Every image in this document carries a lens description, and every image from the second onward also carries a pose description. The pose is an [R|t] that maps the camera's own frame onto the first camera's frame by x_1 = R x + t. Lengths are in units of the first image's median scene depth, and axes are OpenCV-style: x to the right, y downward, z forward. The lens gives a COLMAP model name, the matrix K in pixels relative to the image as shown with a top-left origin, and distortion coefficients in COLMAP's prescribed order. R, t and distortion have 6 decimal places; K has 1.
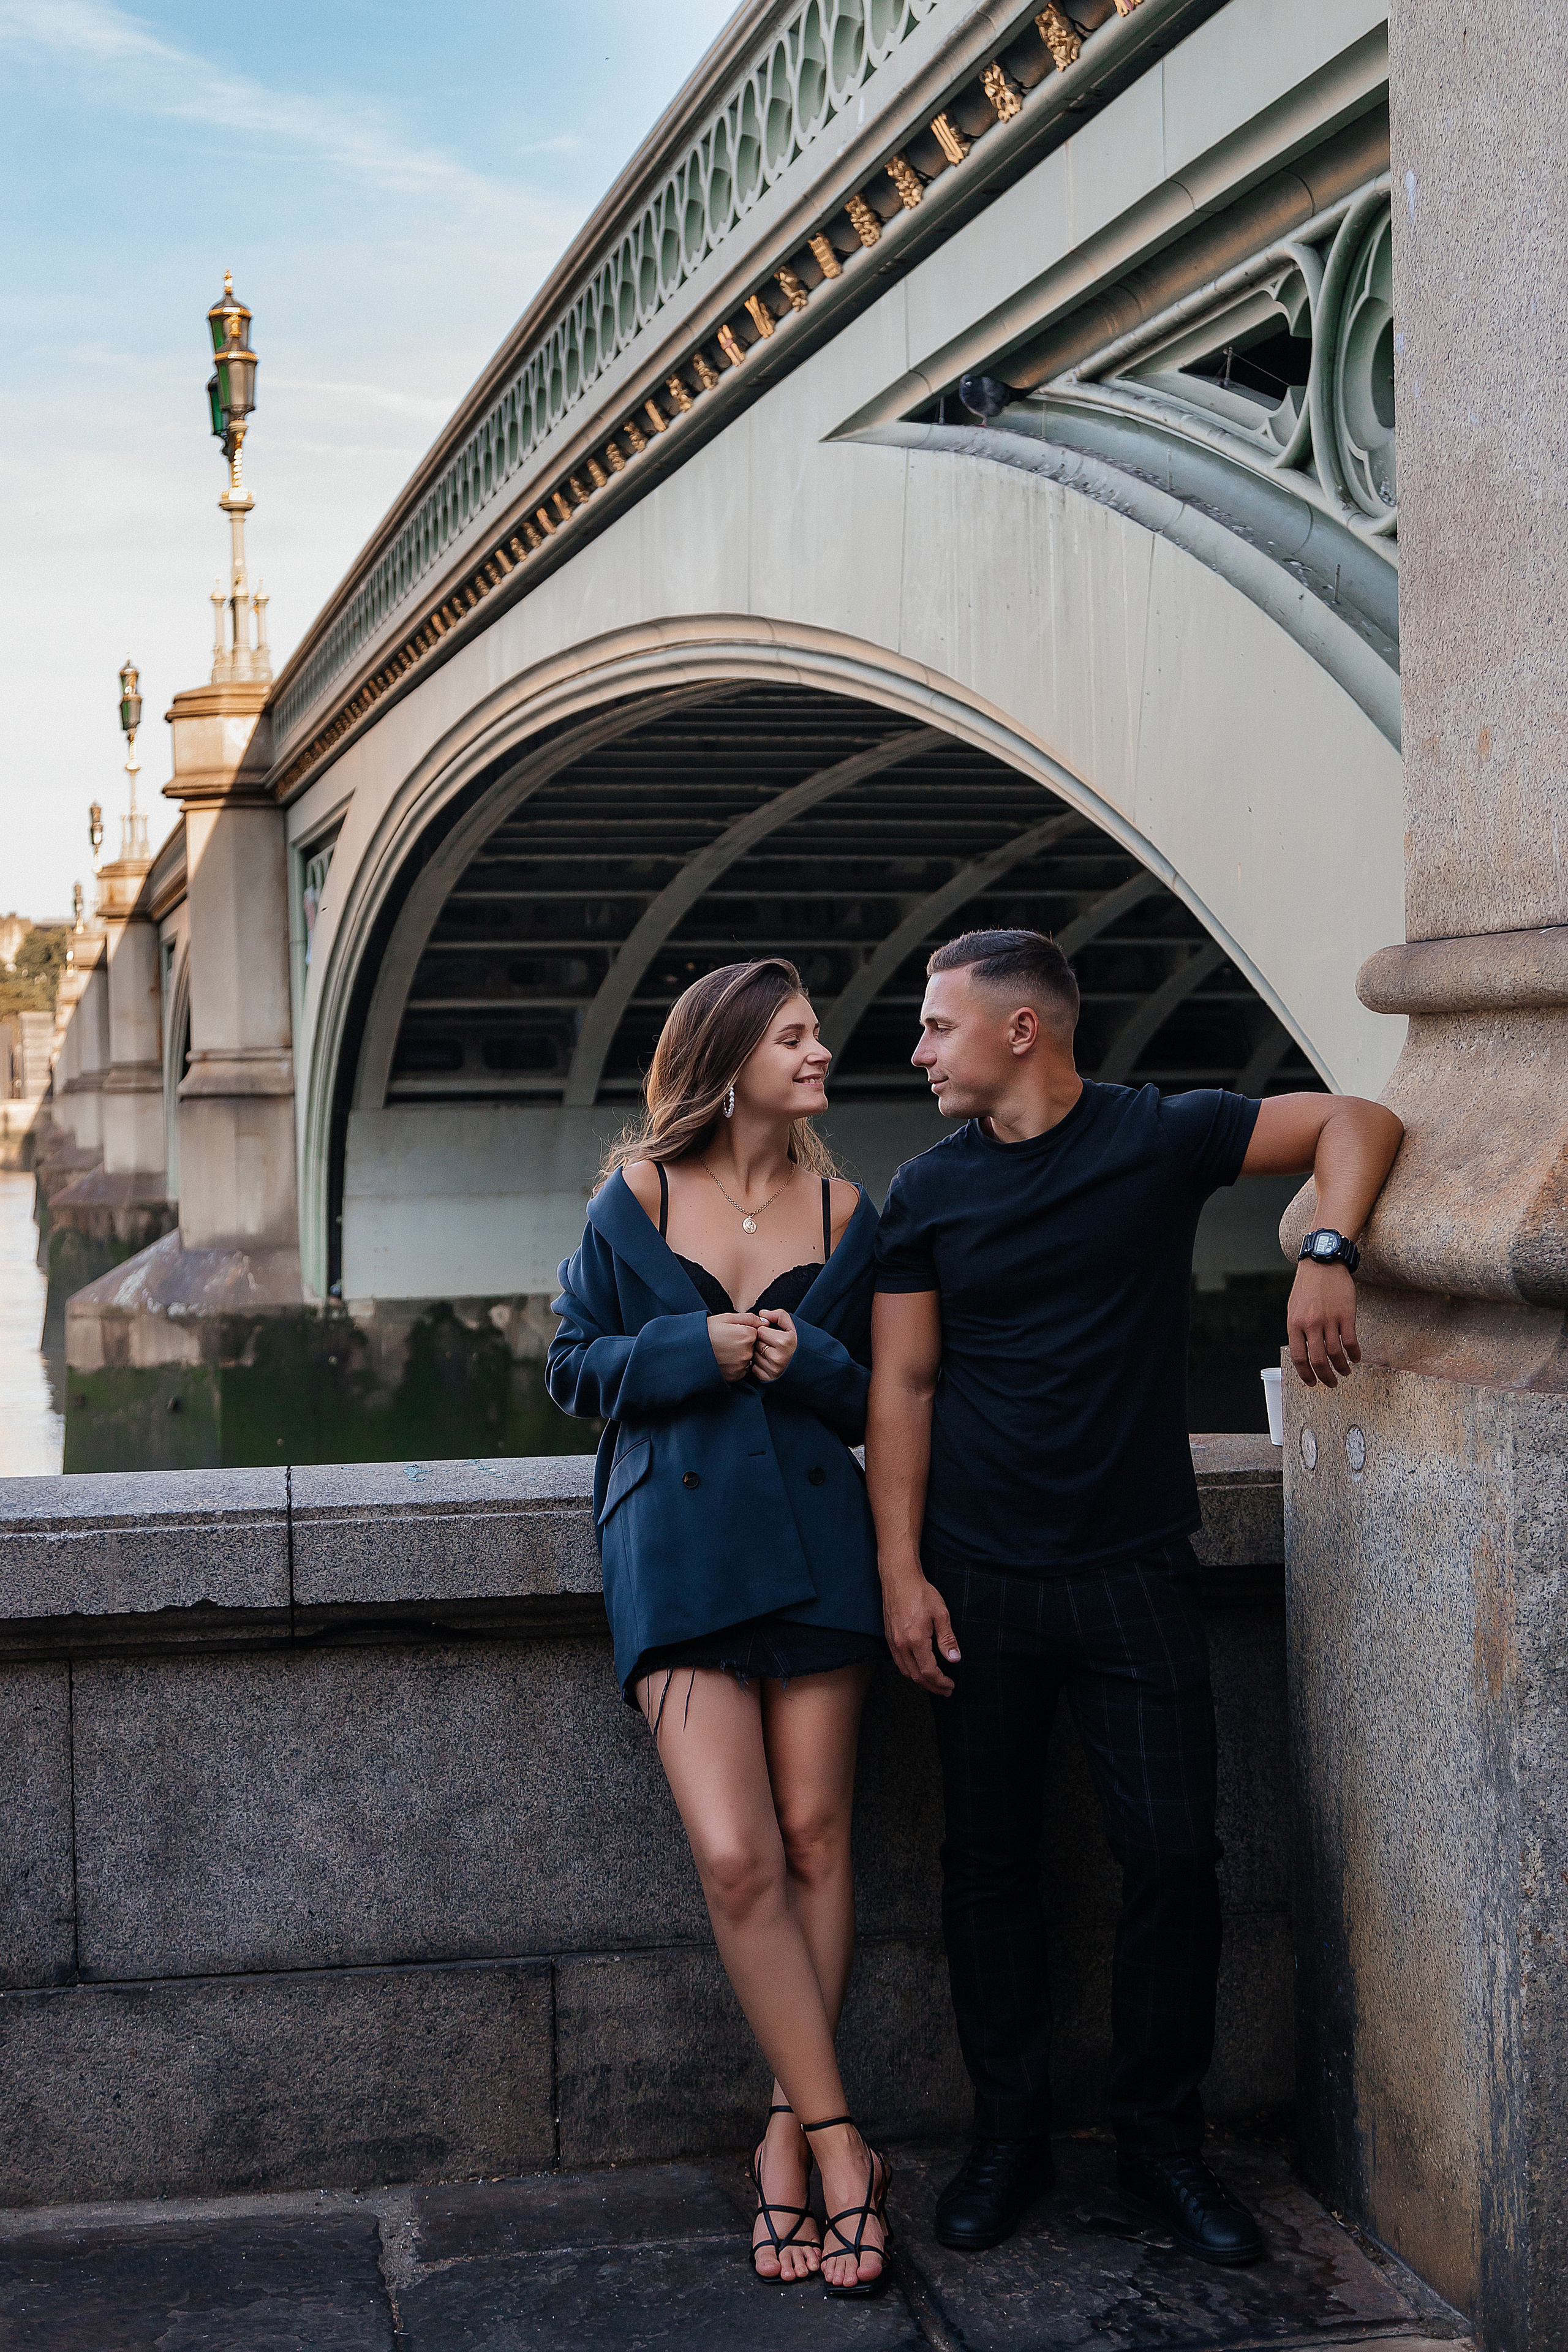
lens RADIAL K [[3178.8, 0, 732.6], [0, 3178.8, 1170.7], [0, 0, 1]] dist [0.018618, -0.010192]
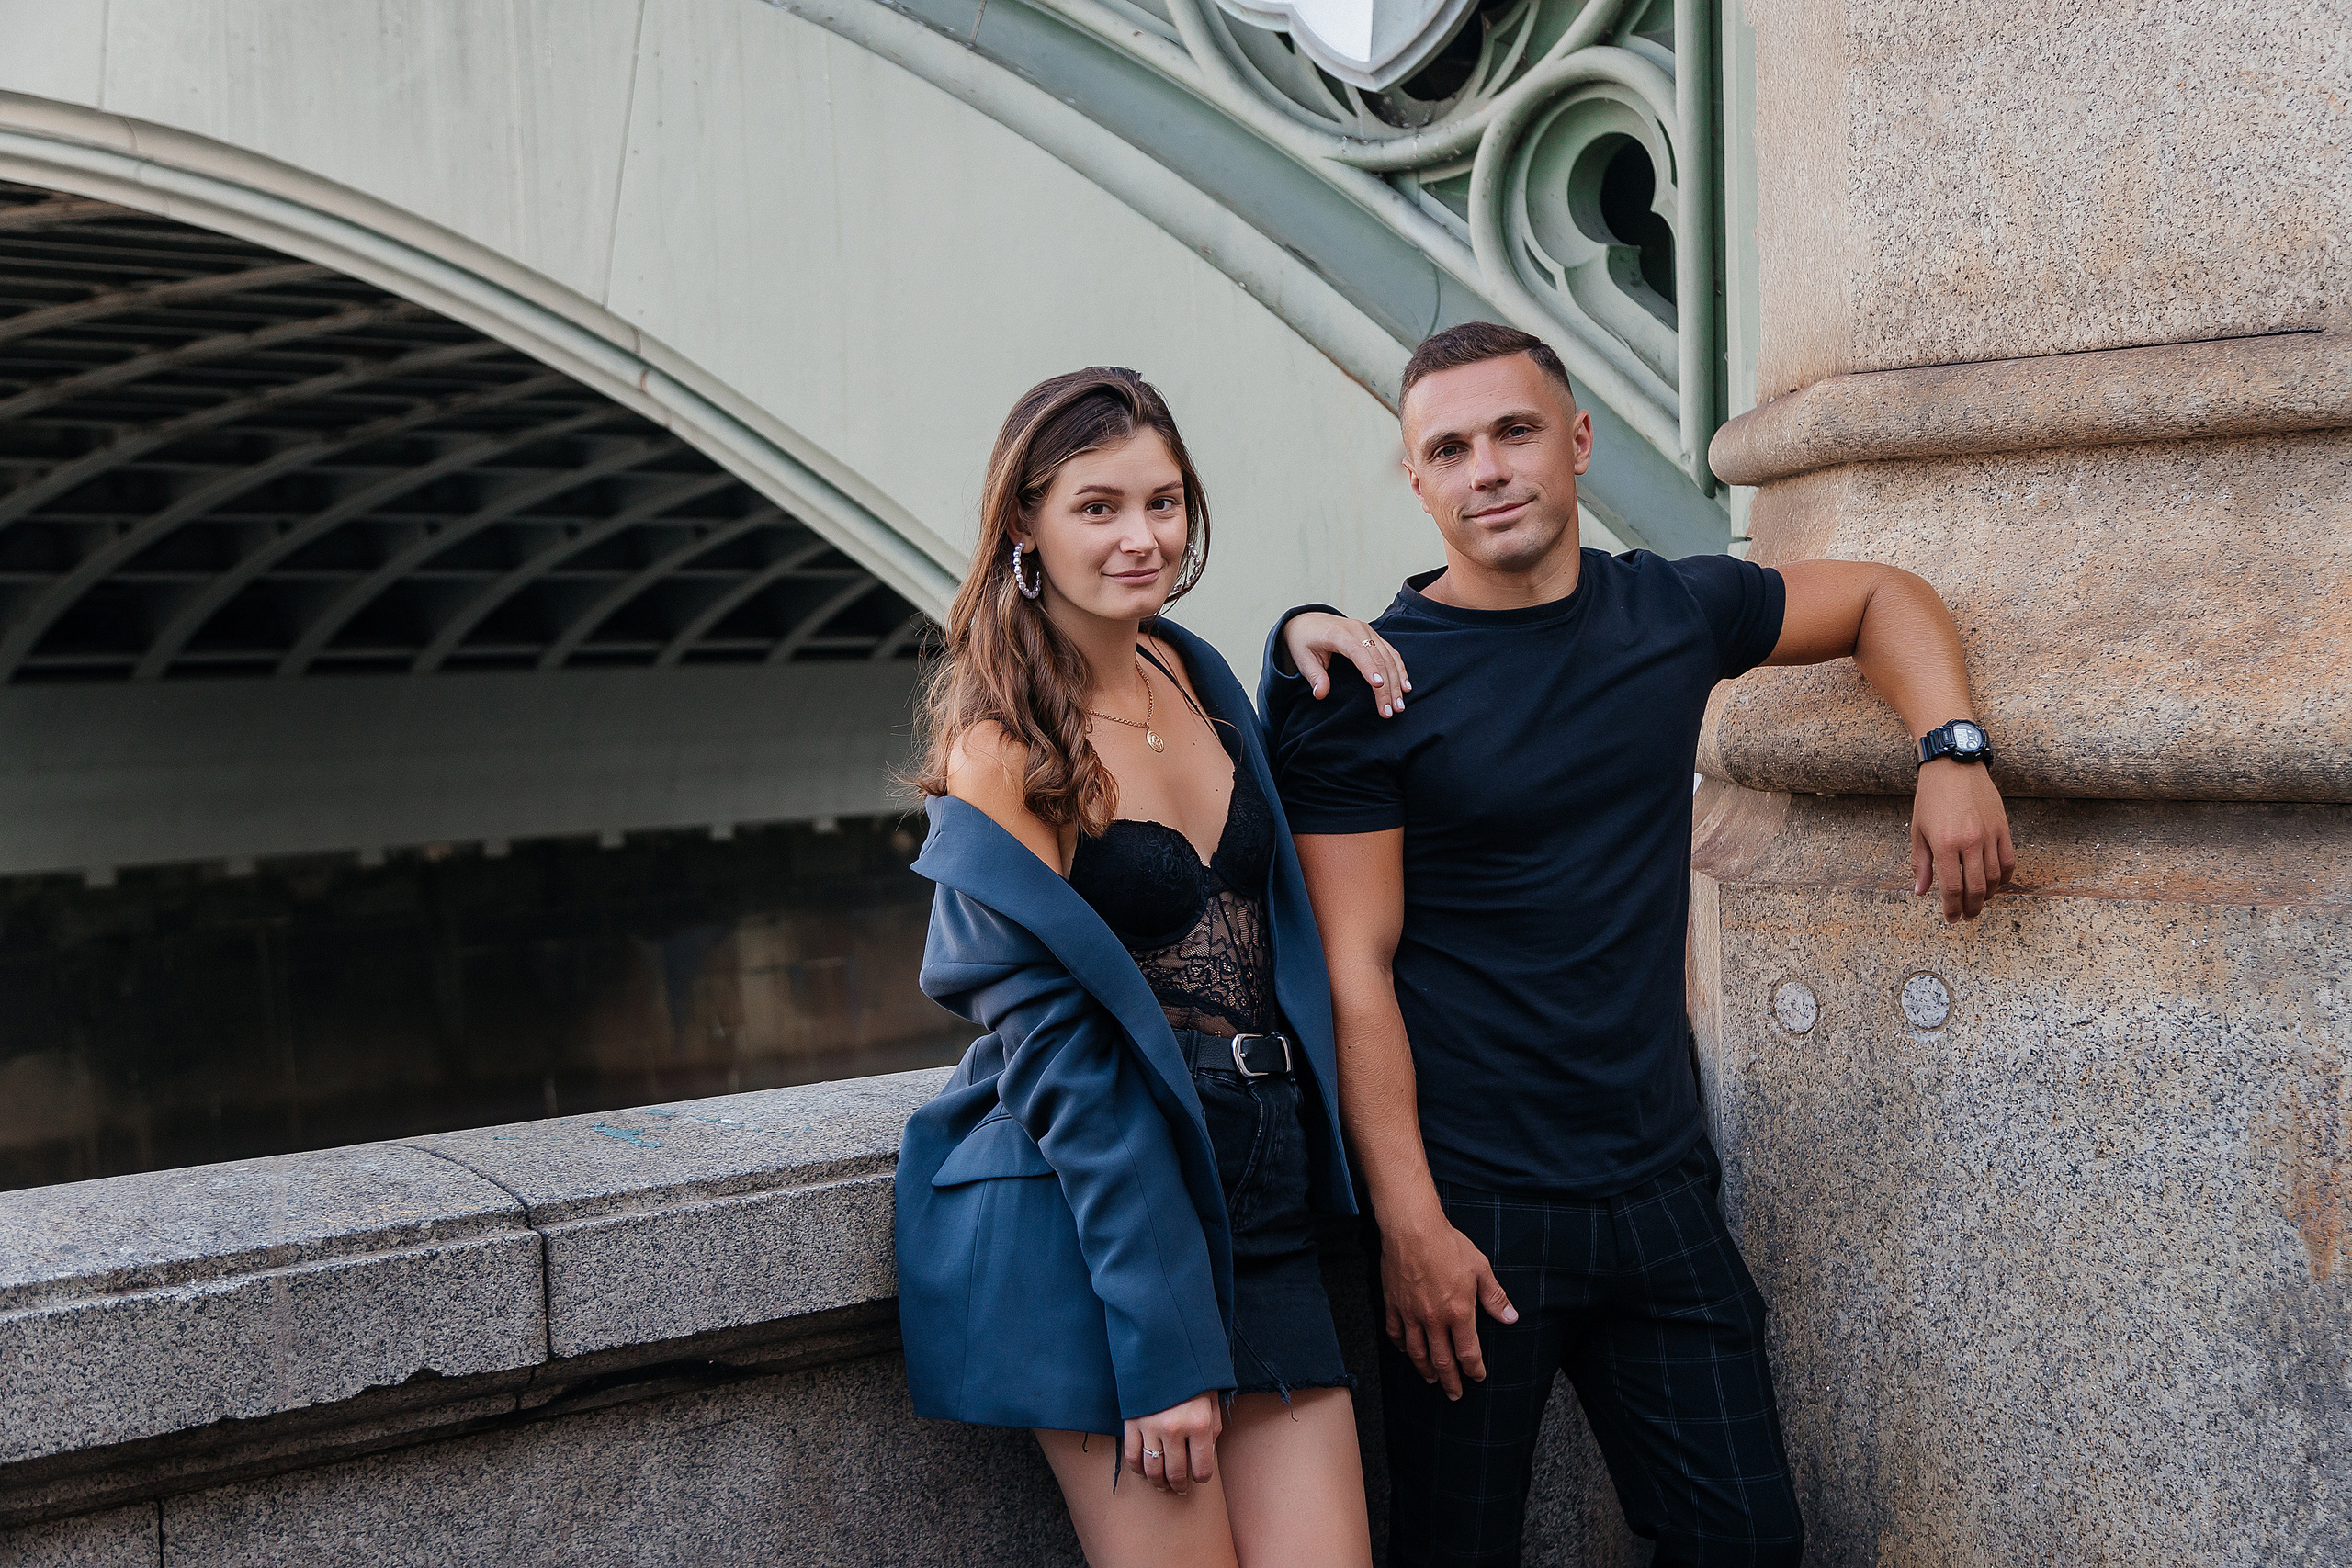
lens RADIAL K [[3178.5, 0, 1176.0], [0, 3178.5, 784.0], [0, 0, 1]] dist [0.018618, -0.010192]
pose [[0.854439, -0.027557, 0.518821, -0.356559], [0.024502, 0.999619, 0.012741, 0.018046], [-0.518974, 0.001825, 0.854788, 0.400686]]
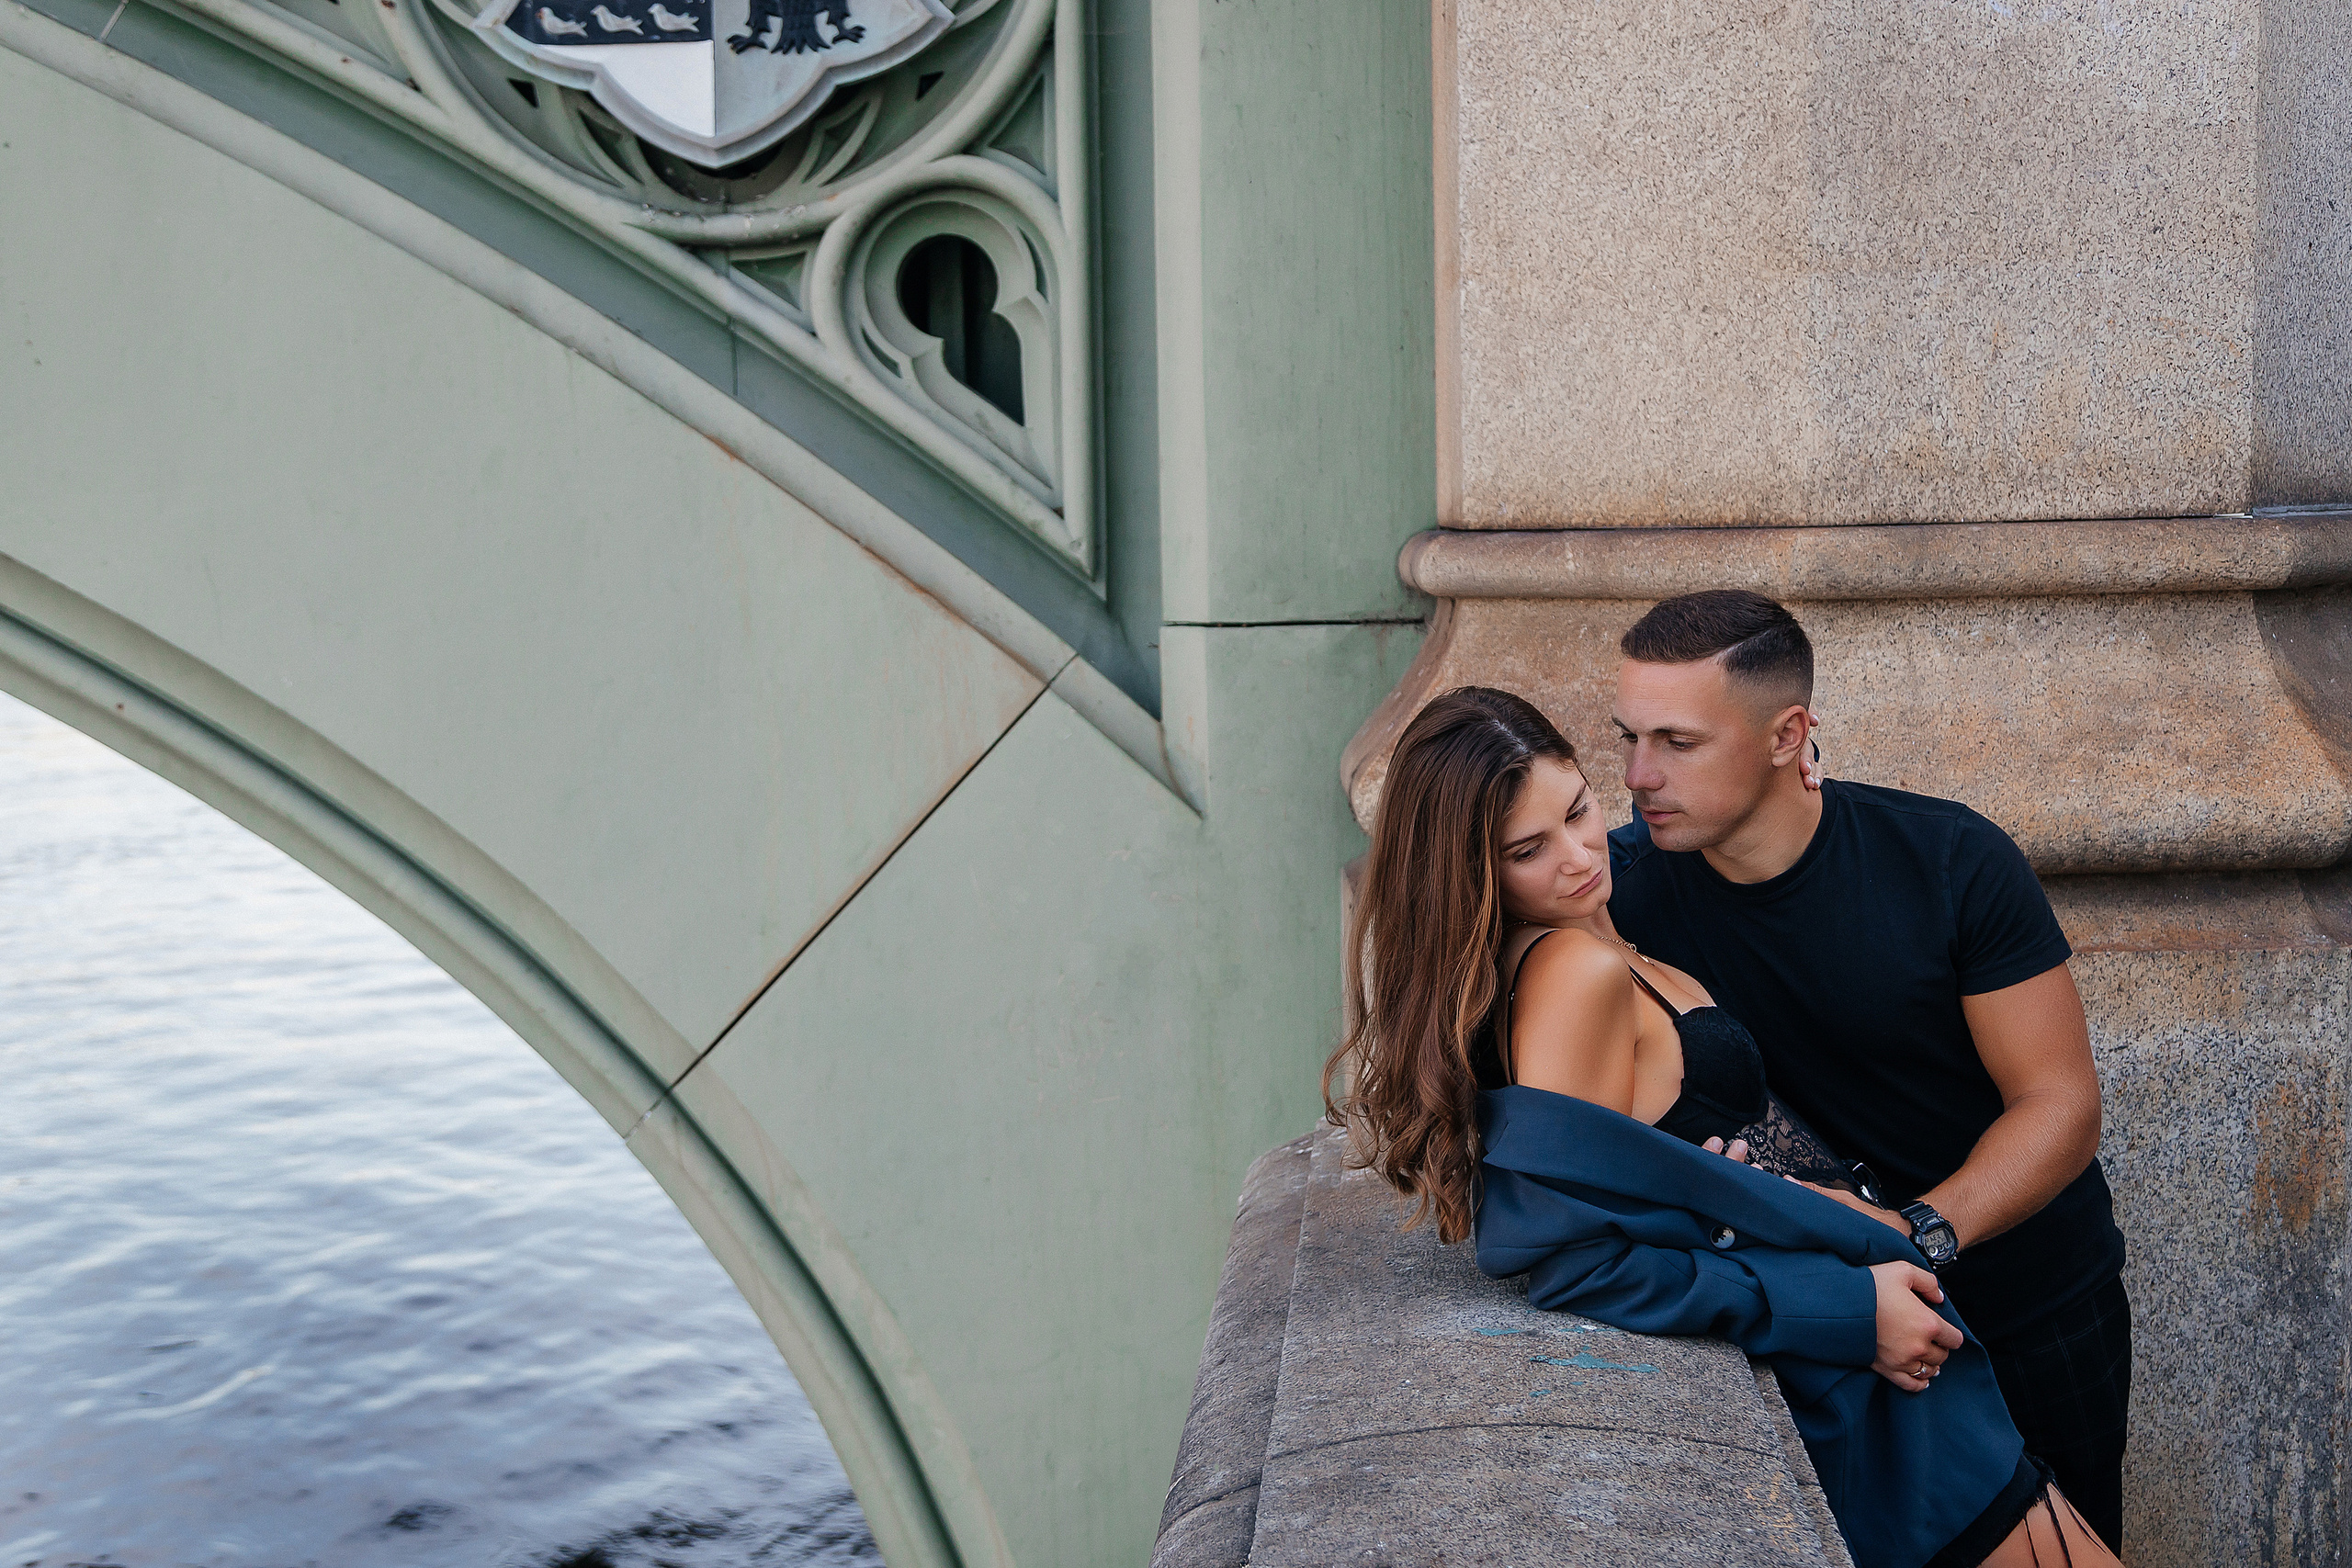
lens RADIAL K [[2754.2, 0, 1176.0], [0, 2754.2, 784.0], [0, 0, 1]] dist [0.017139, 0.005176]
pose [[0.234551, -0.080506, 0.968764, -0.653777], [0.045932, 0.996370, 0.071679, -0.062152], [-0.971018, 0.027685, 0.237398, 0.988302]]
